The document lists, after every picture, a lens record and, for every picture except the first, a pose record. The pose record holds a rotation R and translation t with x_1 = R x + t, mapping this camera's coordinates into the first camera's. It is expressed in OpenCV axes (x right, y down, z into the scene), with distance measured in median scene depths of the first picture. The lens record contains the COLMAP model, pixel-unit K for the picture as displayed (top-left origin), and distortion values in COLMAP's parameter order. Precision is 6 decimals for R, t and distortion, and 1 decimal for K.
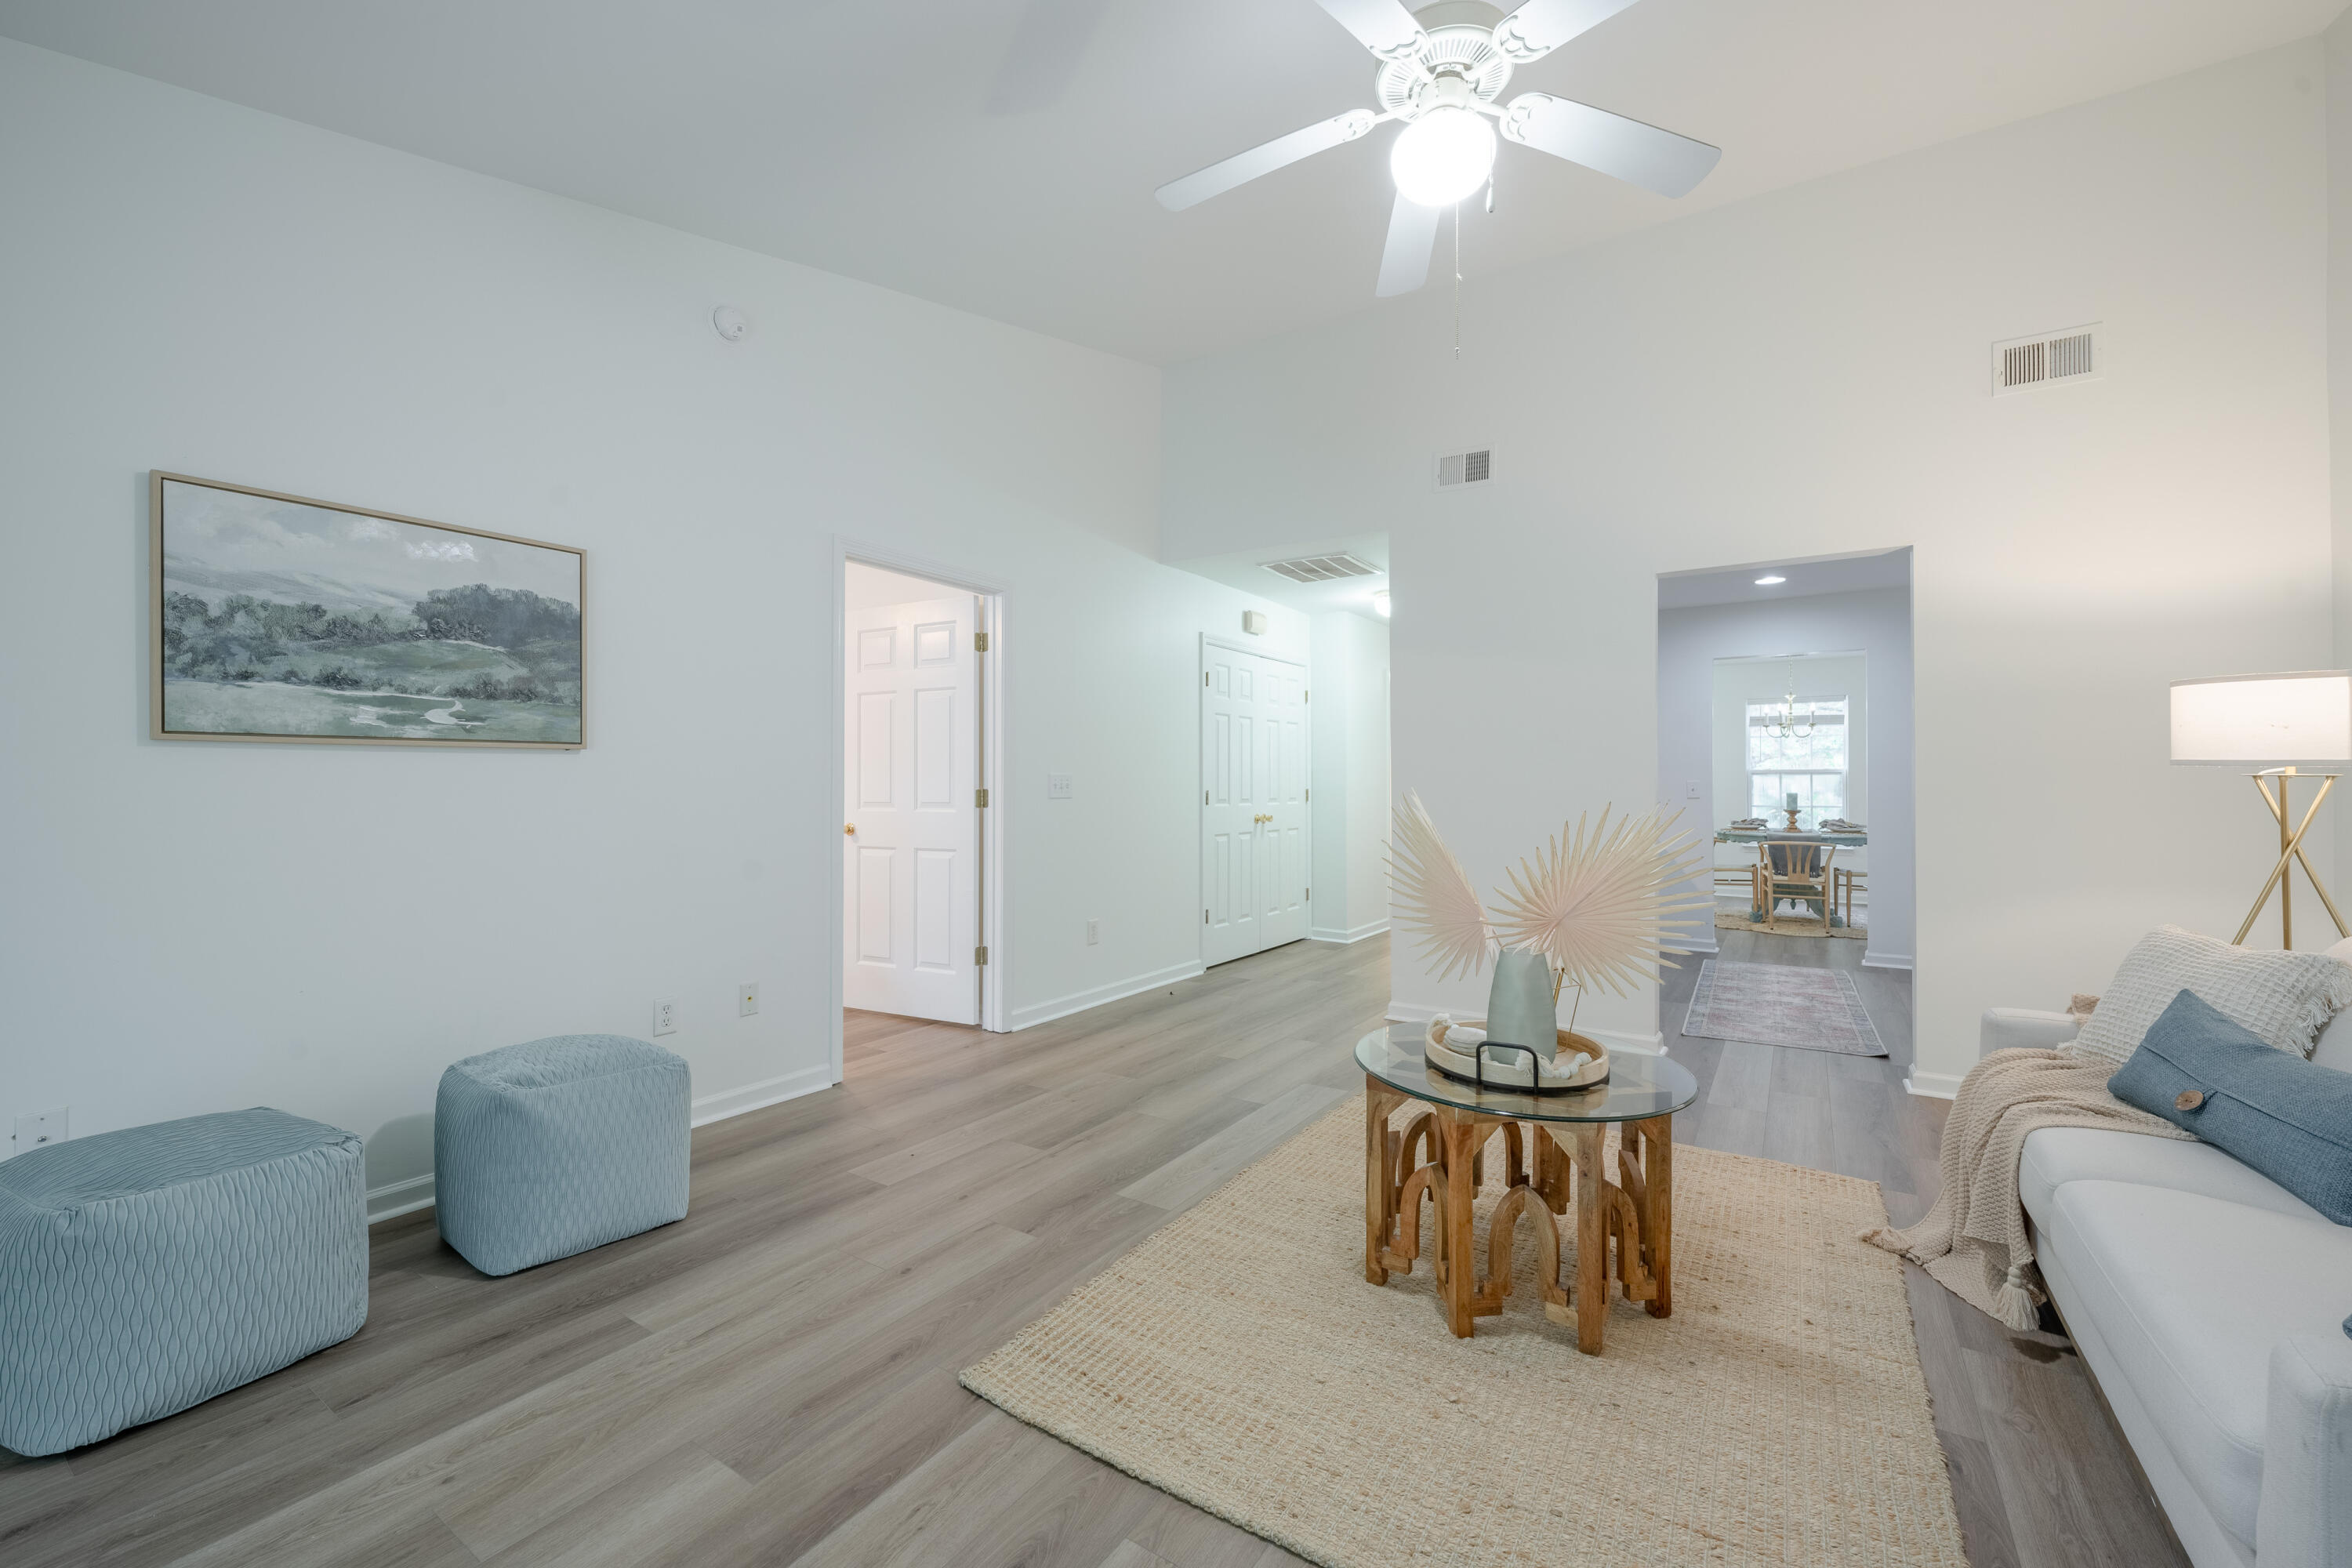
lens RADIAL K [[973.2, 0, 1162.5], [0, 973.2, 755.6], [0, 0, 1]] dist [-0.004232, 0.000127]
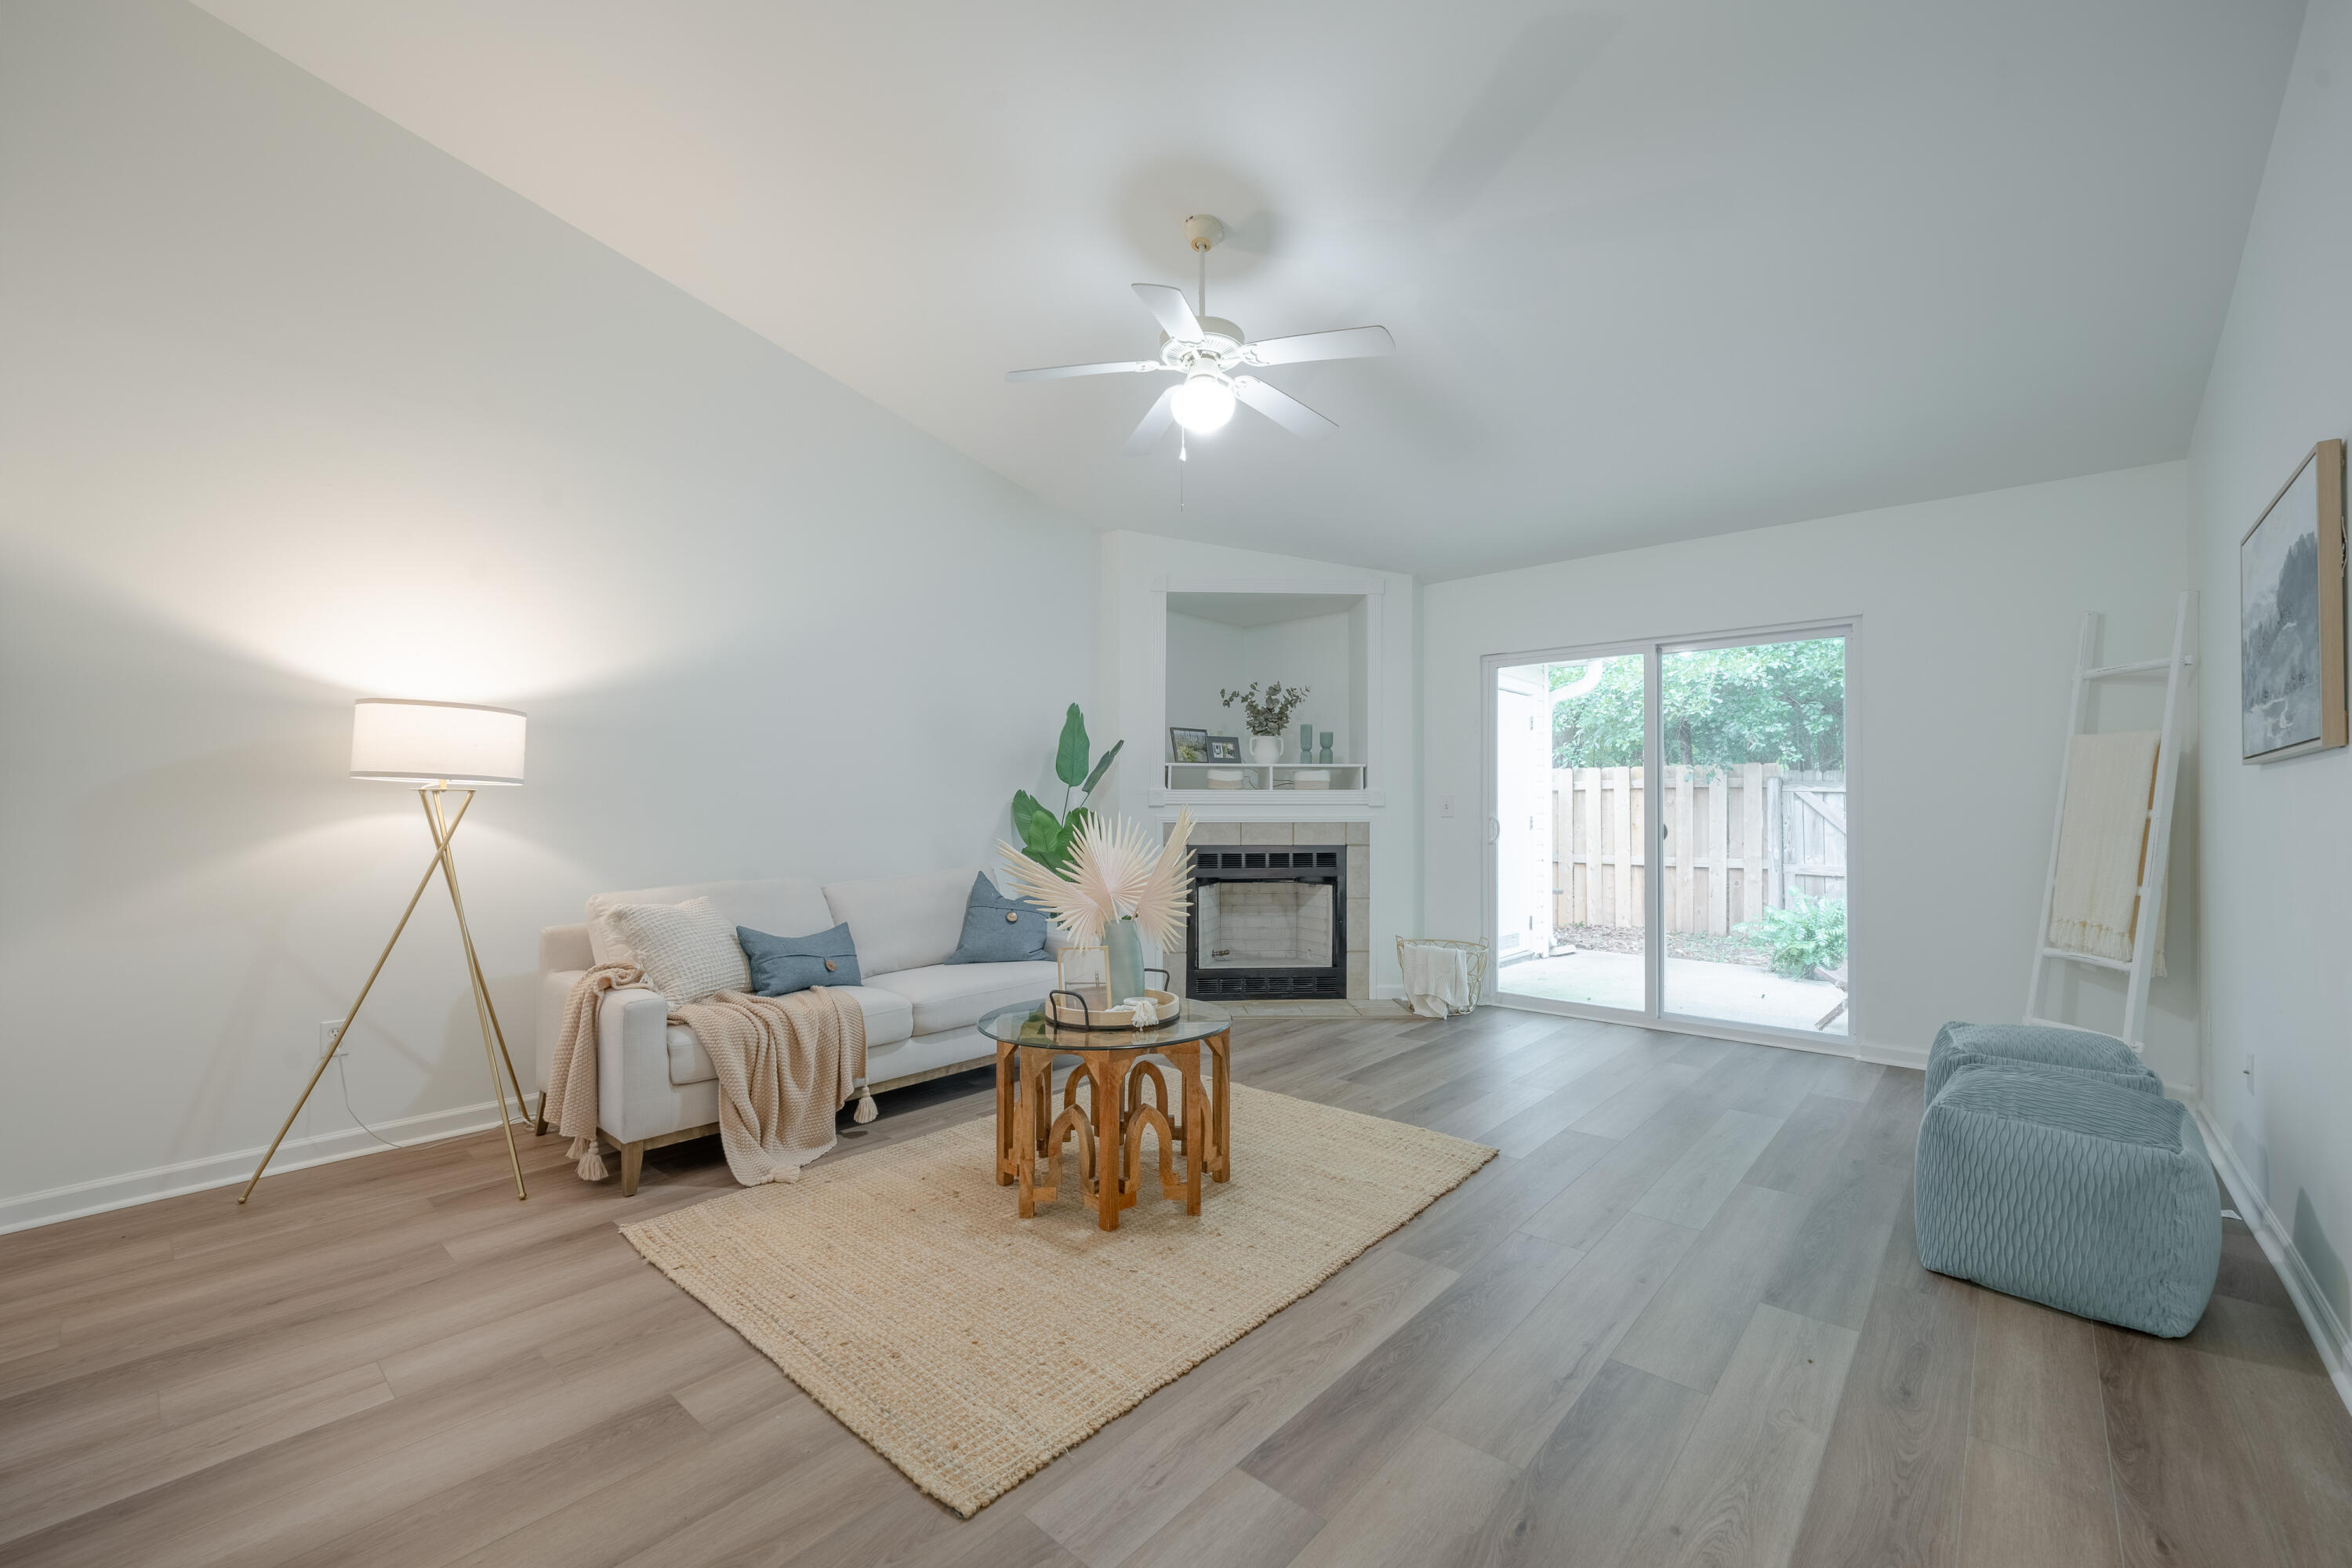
lens RADIAL K [[973.2, 0, 1158.8], [0, 973.2, 798.9], [0, 0, 1]] dist [-0.004232, 0.000127]
pose [[-0.988487, -0.000945, 0.151302, 0.074119], [-0.006620, 0.999293, -0.037008, 0.052000], [-0.151160, -0.037583, -0.987795, 1.592595]]
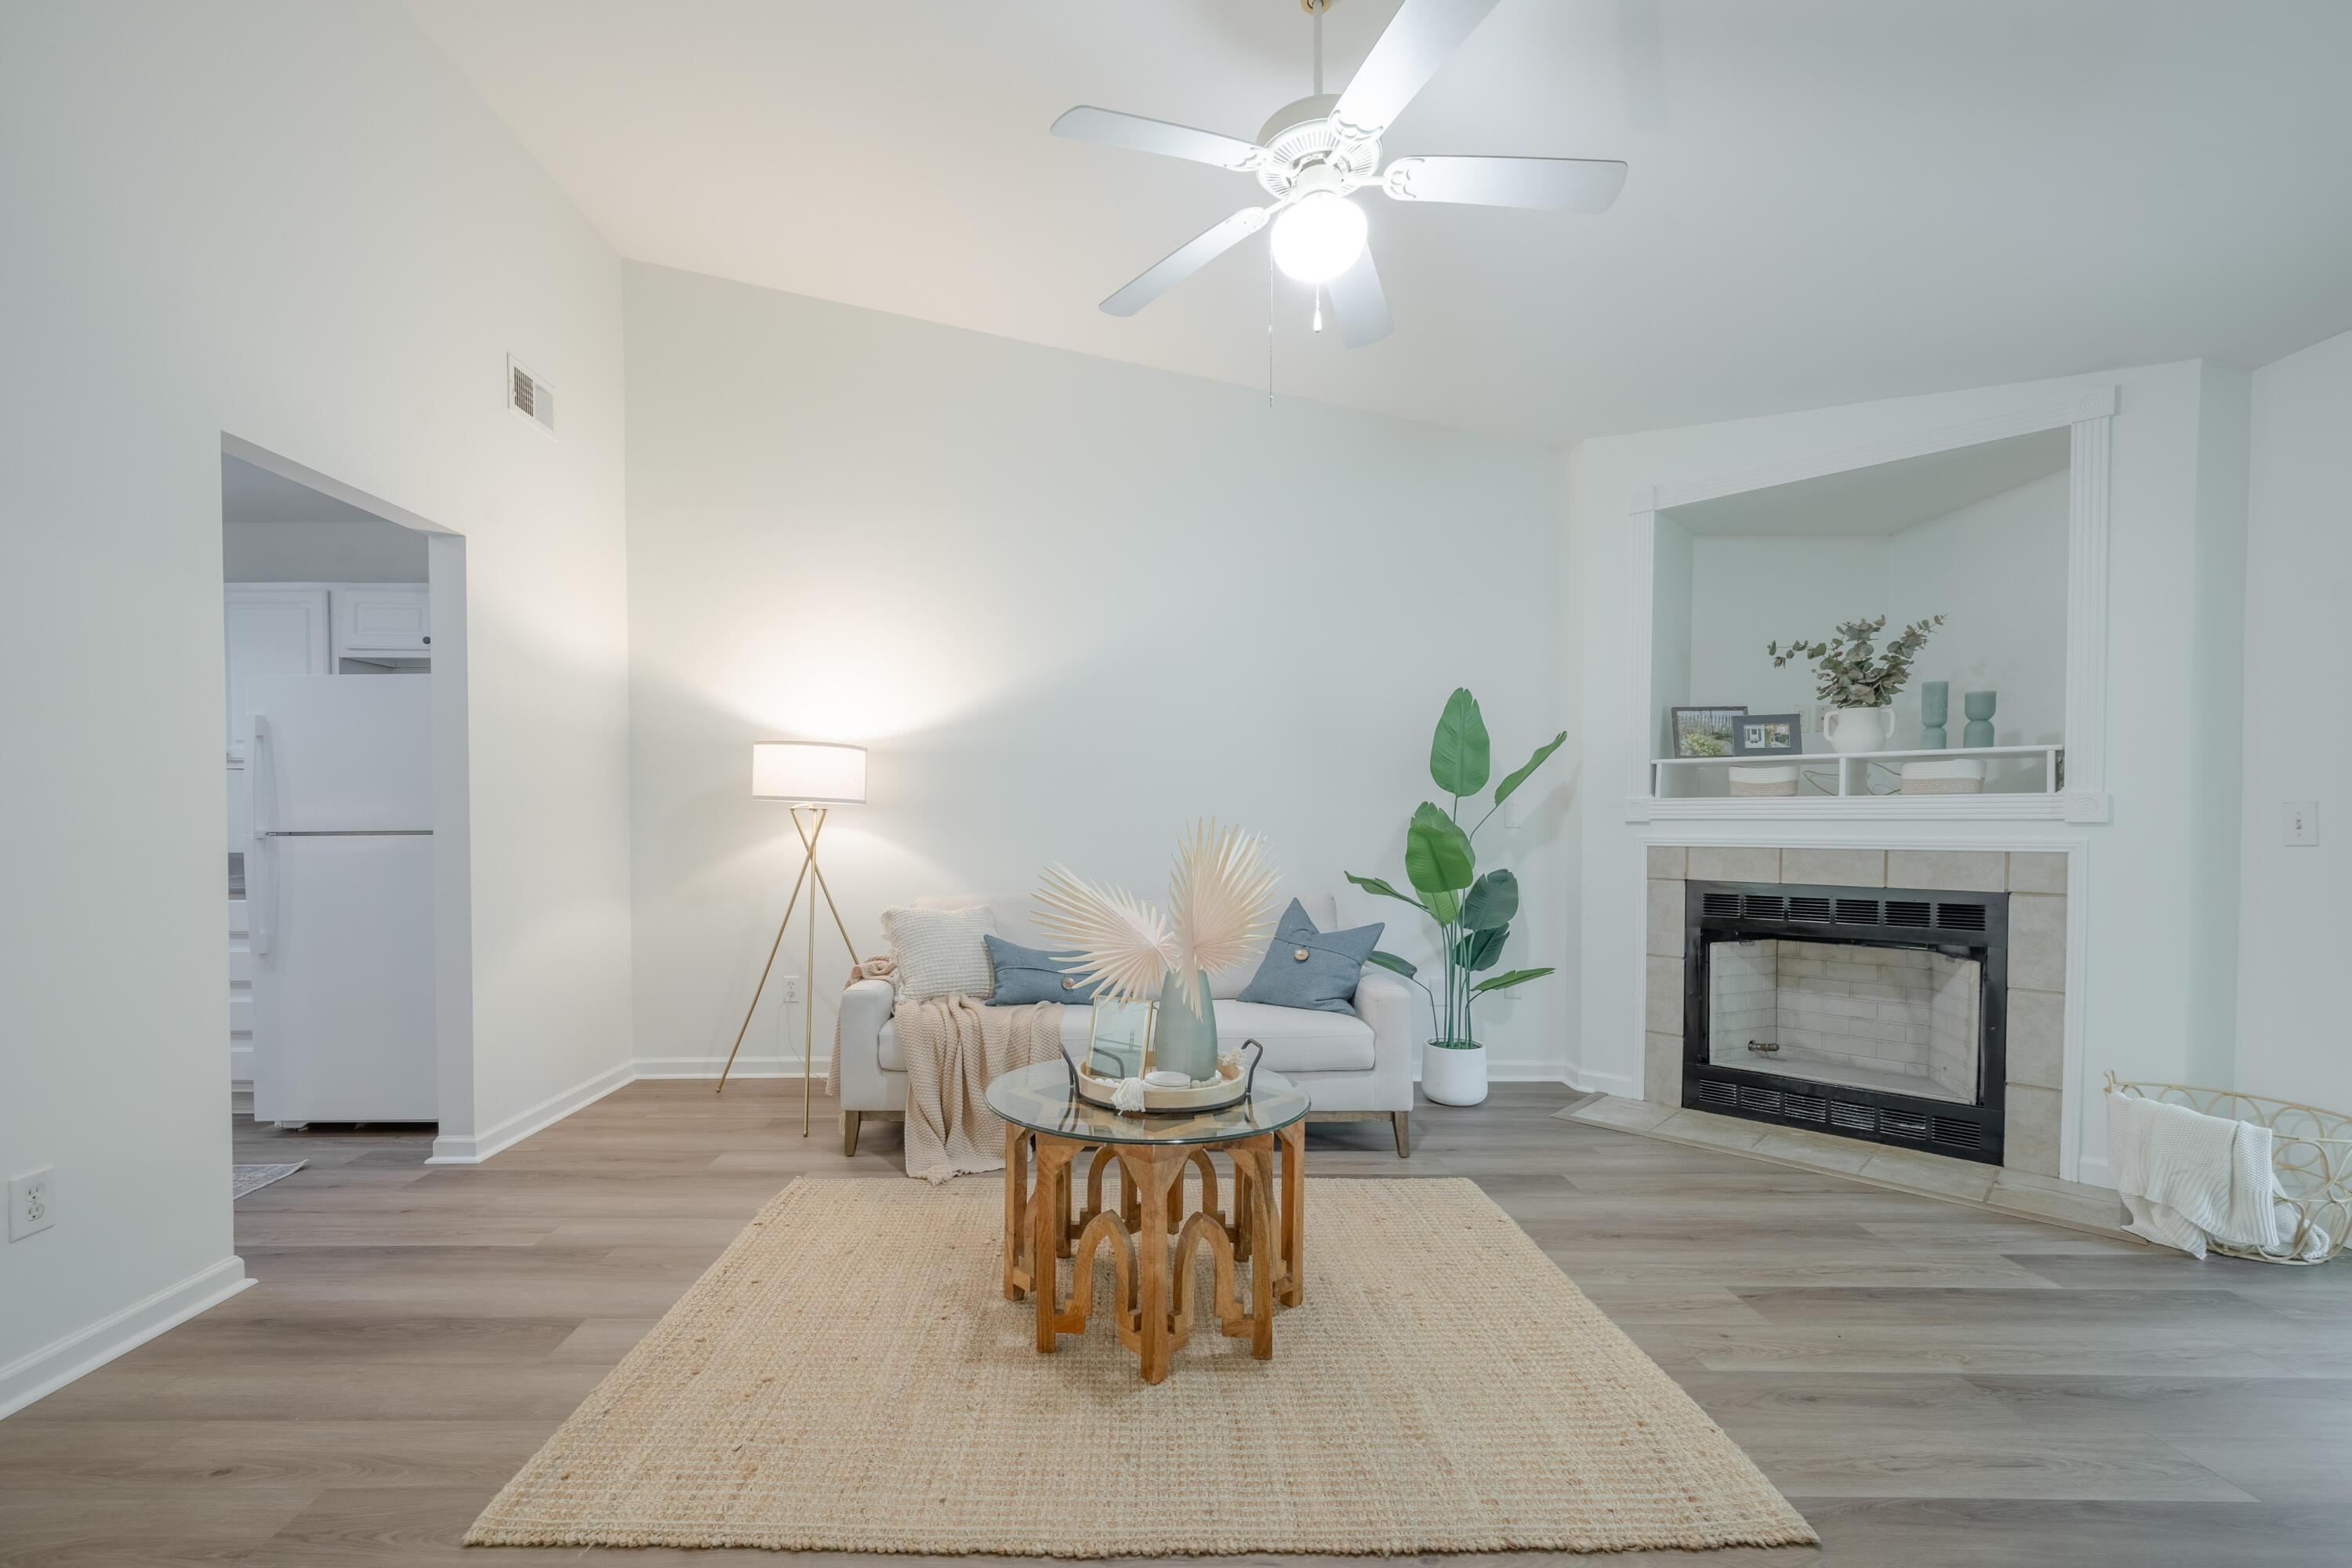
lens RADIAL K [[973.2, 0, 1081.3], [0, 973.2, 842.1], [0, 0, 1]] dist [-0.004232, 0.000127]
pose [[-0.531805, -0.021041, 0.846605, -0.316833], [-0.027957, 0.999583, 0.007282, 0.036353], [-0.846405, -0.019796, -0.532171, 1.116660]]
